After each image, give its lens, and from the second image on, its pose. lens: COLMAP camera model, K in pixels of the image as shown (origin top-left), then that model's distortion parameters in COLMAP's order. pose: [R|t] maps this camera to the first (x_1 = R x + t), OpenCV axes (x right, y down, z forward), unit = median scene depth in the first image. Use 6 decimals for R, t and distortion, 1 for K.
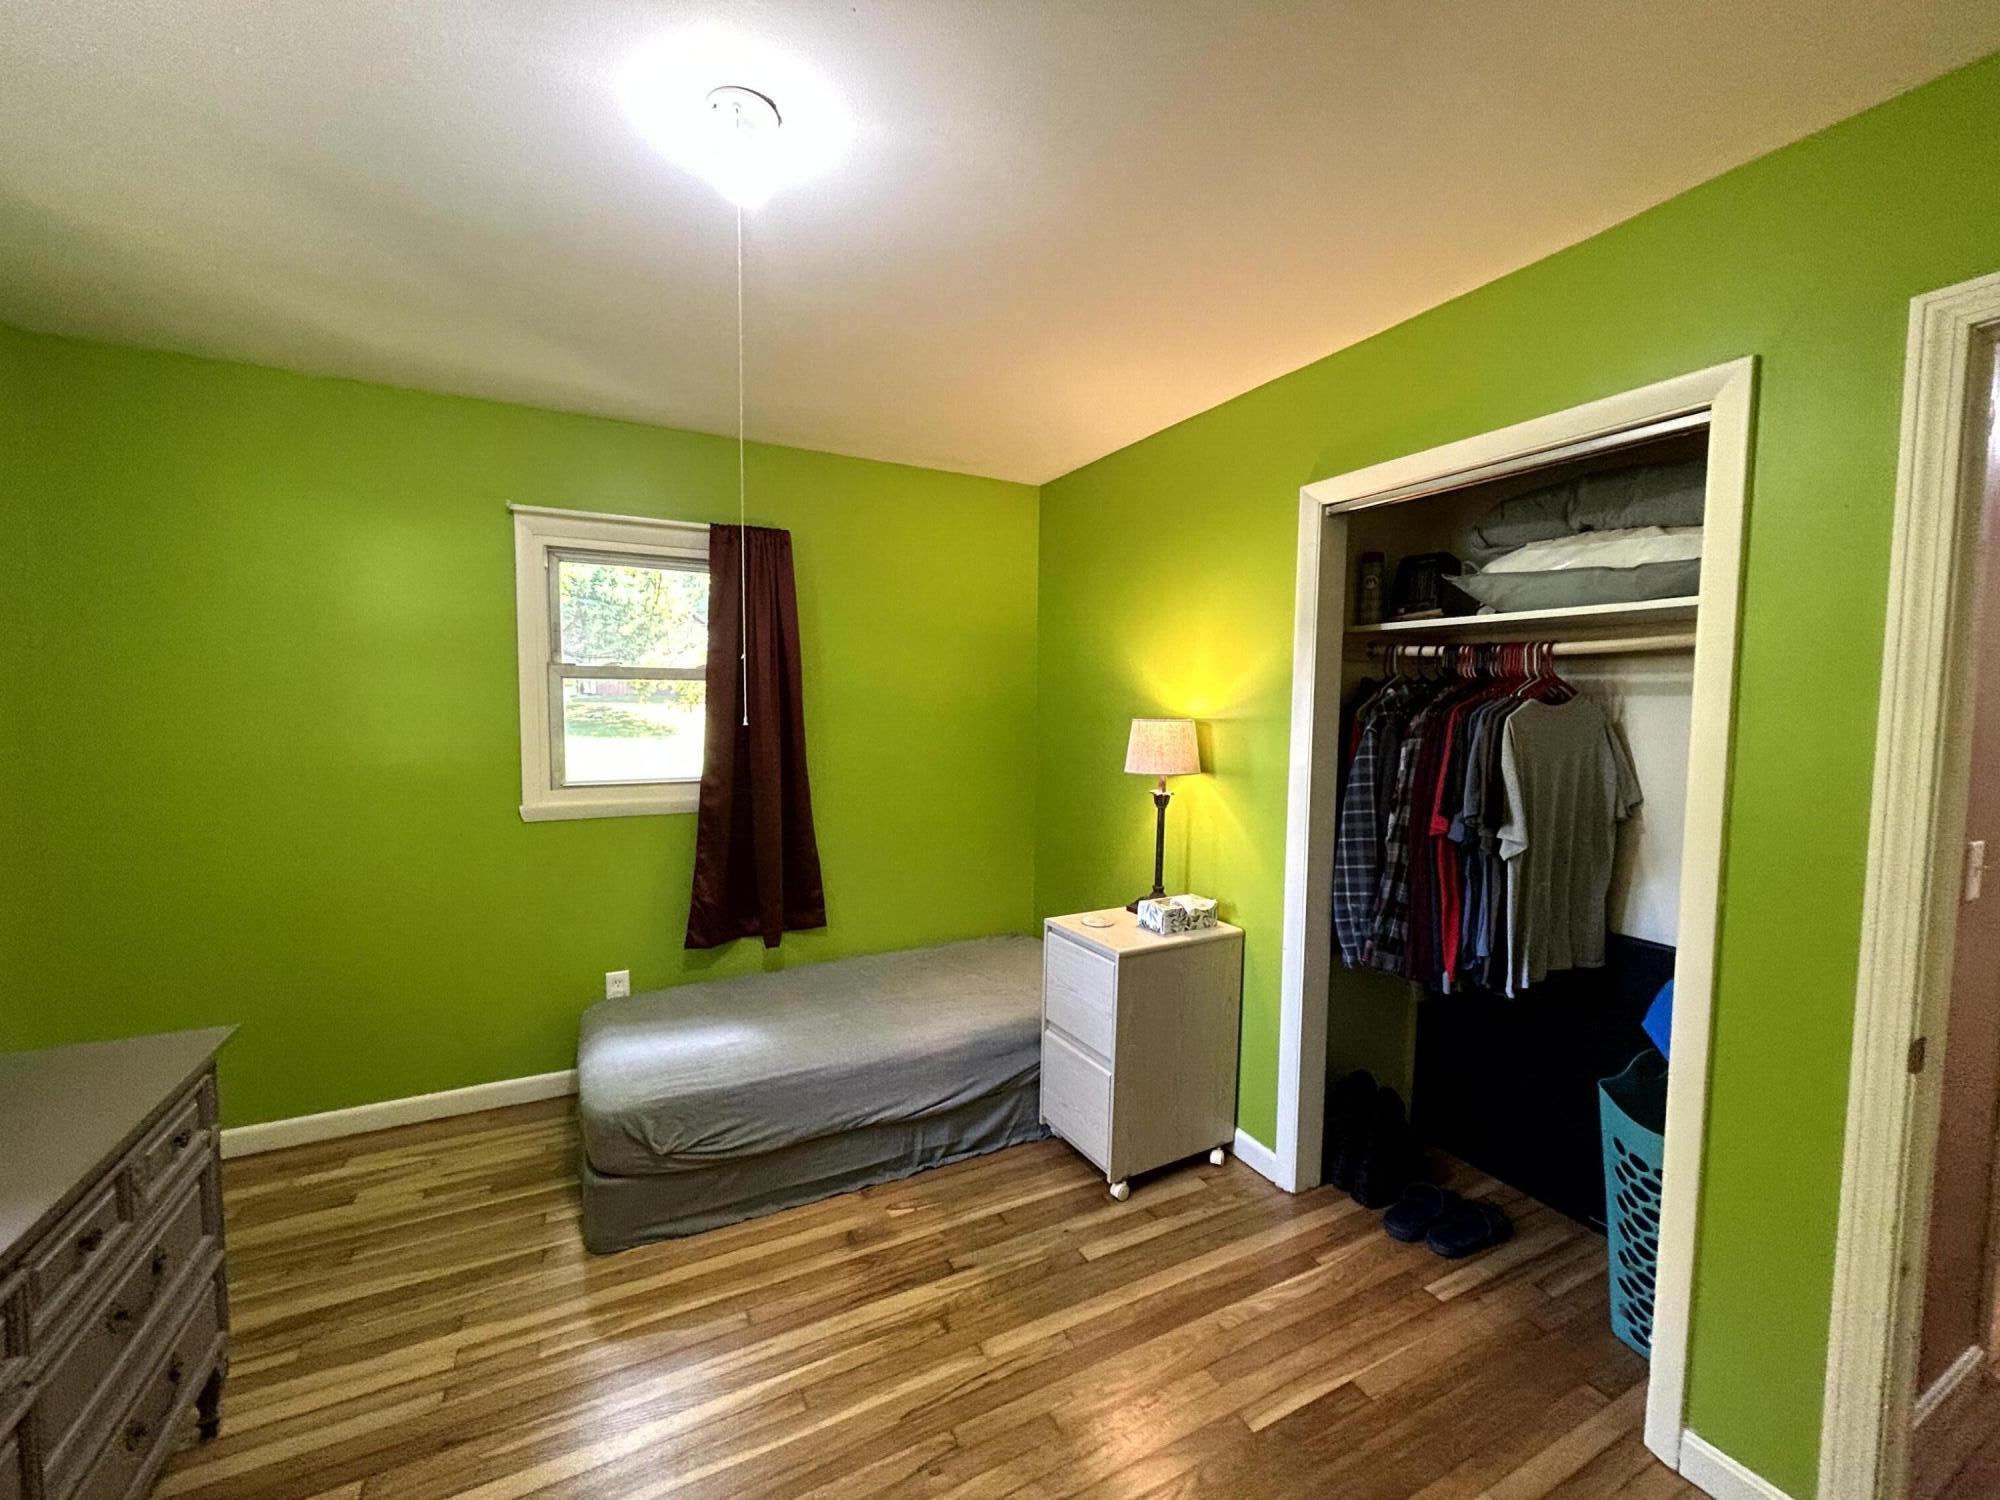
lens RADIAL K [[811.2, 0, 1001.3], [0, 811.2, 754.7], [0, 0, 1]] dist [-0.001983, 0.000108]
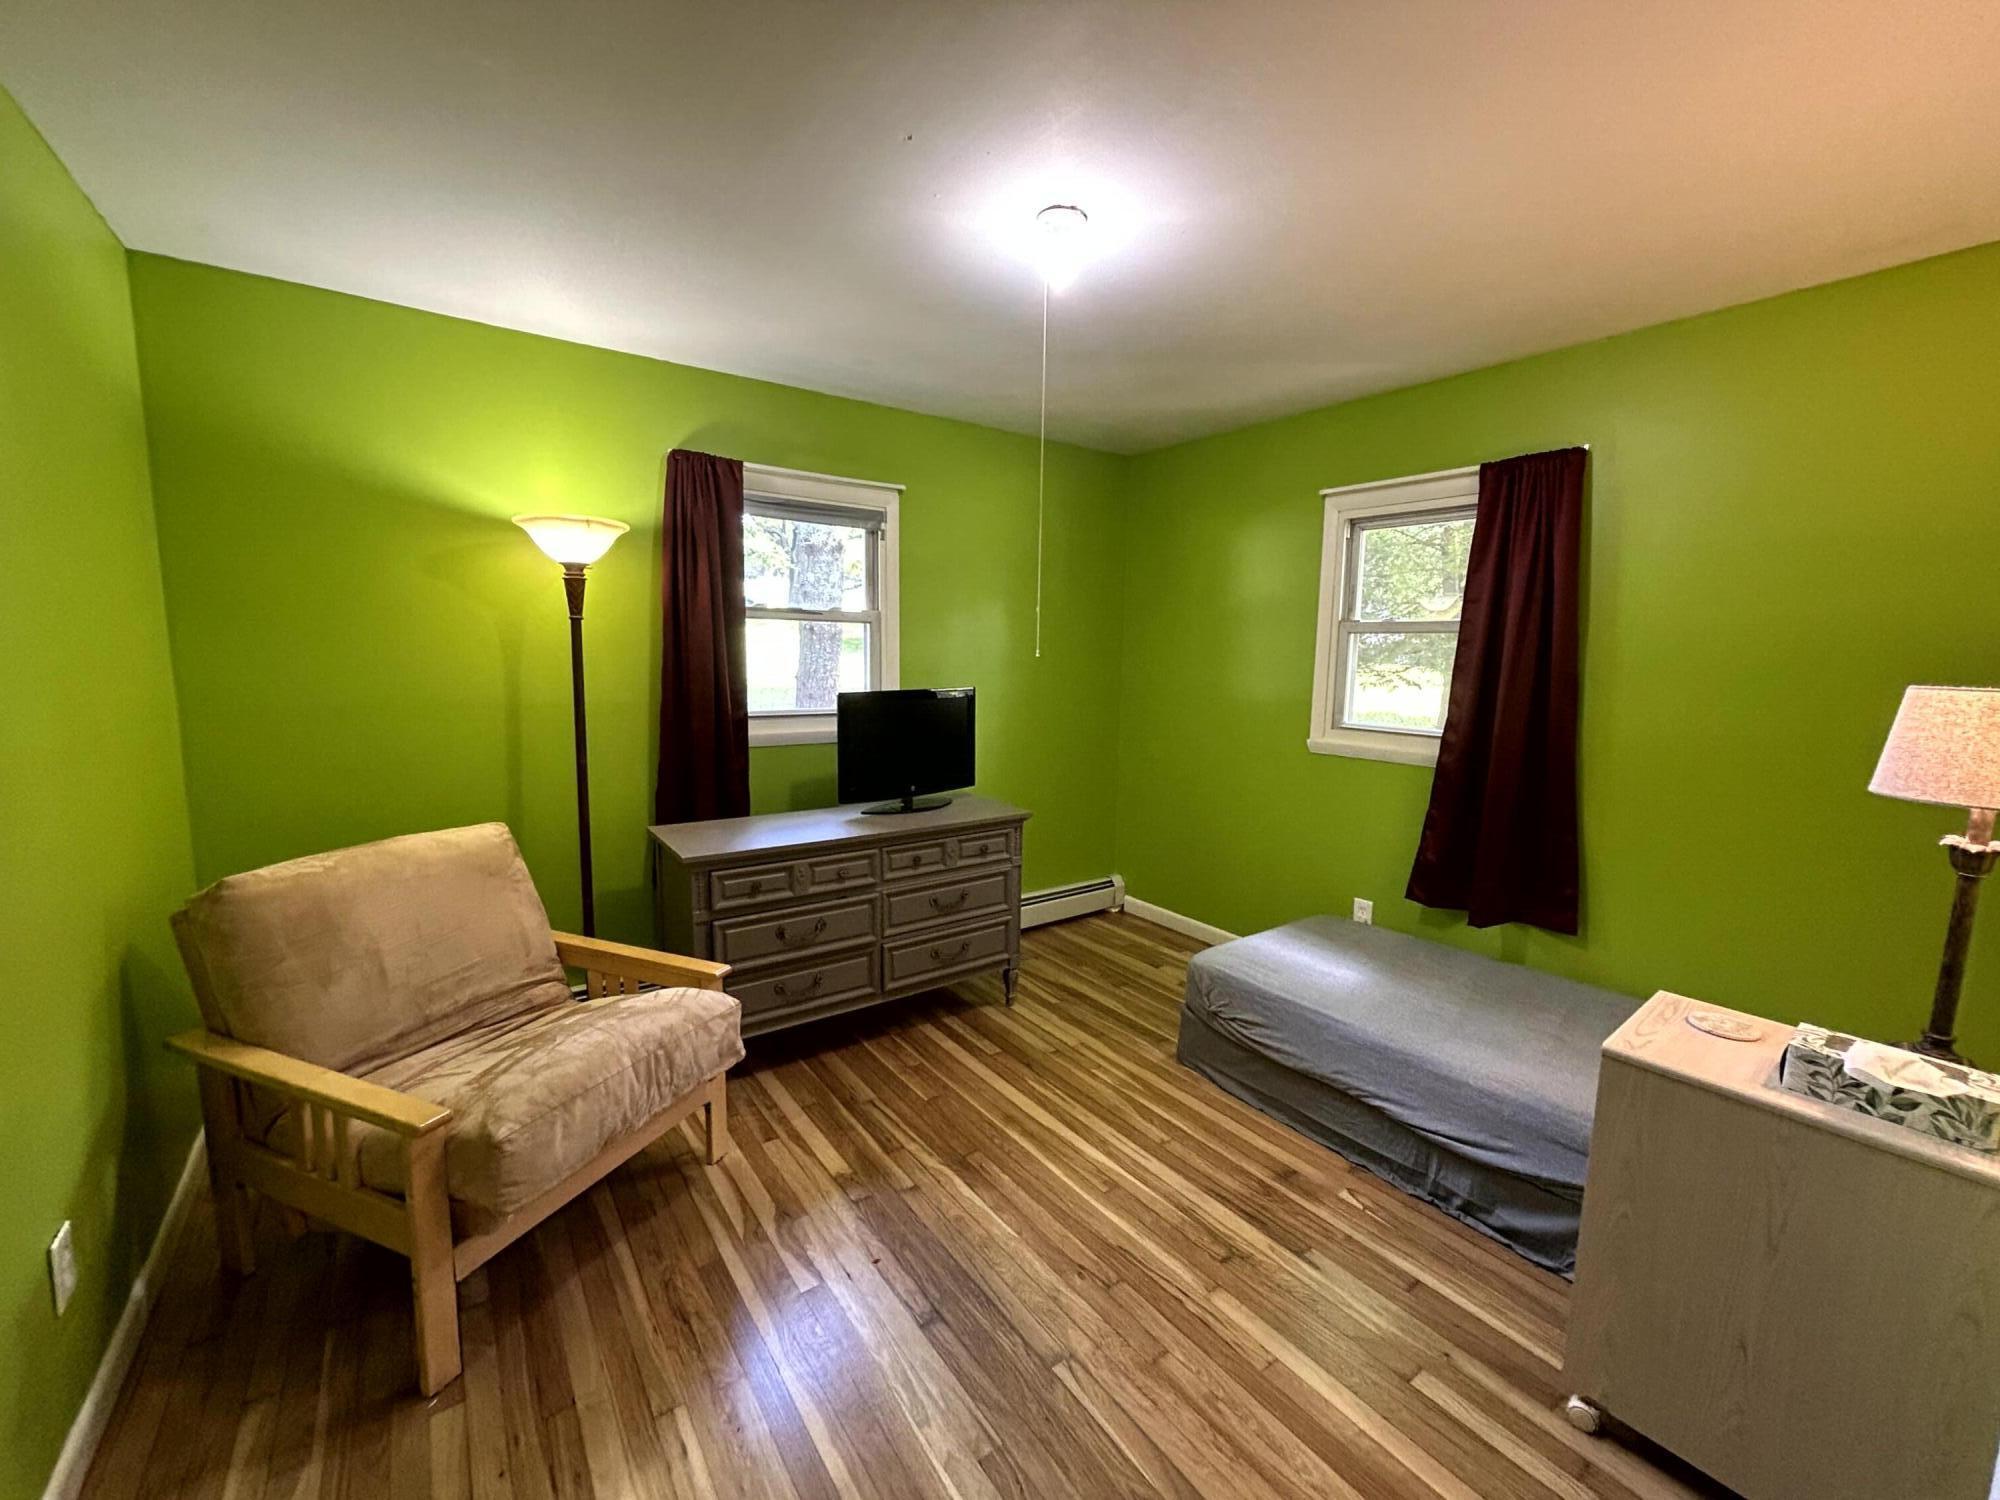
lens RADIAL K [[810.9, 0, 1003.3], [0, 810.9, 750.4], [0, 0, 1]] dist [-0.001050, 0.000076]
pose [[0.147307, 0.118108, -0.982014, 0.665282], [-0.081592, 0.990912, 0.106939, -0.015772], [0.985720, 0.064371, 0.155605, 0.422330]]
